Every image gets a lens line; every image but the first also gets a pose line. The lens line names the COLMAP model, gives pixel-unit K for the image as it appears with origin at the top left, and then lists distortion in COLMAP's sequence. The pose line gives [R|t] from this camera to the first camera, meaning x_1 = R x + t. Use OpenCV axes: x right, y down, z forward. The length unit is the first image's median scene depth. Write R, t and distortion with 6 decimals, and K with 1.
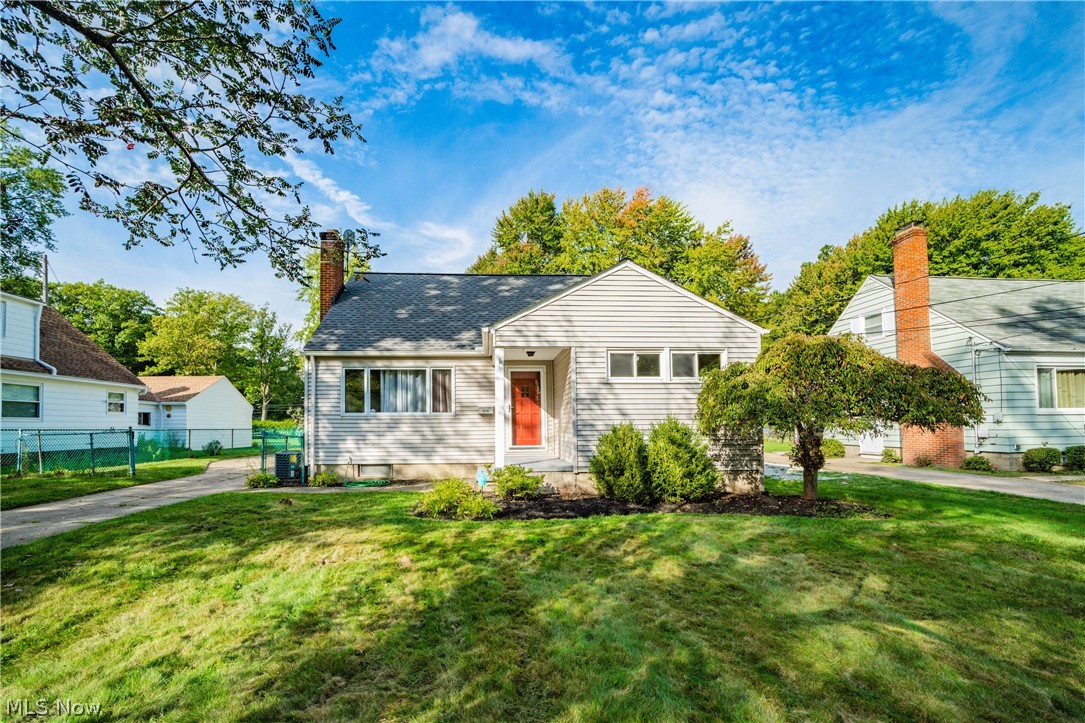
lens RADIAL K [[391.2, 0, 522.6], [0, 391.2, 376.0], [0, 0, 1]] dist [-0.021982, -0.000006]
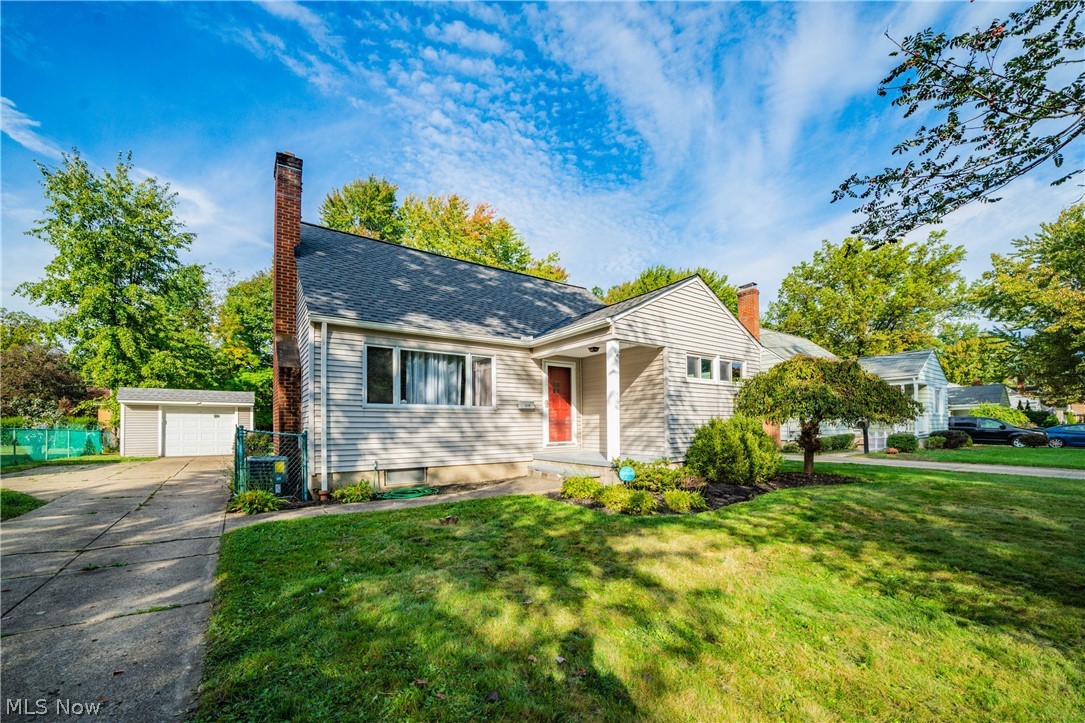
lens RADIAL K [[377.7, 0, 543.7], [0, 377.7, 378.4], [0, 0, 1]] dist [-0.010942, 0.000046]
pose [[0.876912, 0.060160, 0.476871, -0.503724], [-0.059185, 0.998101, -0.017083, 0.038598], [-0.476993, -0.013244, 0.878807, 0.188385]]
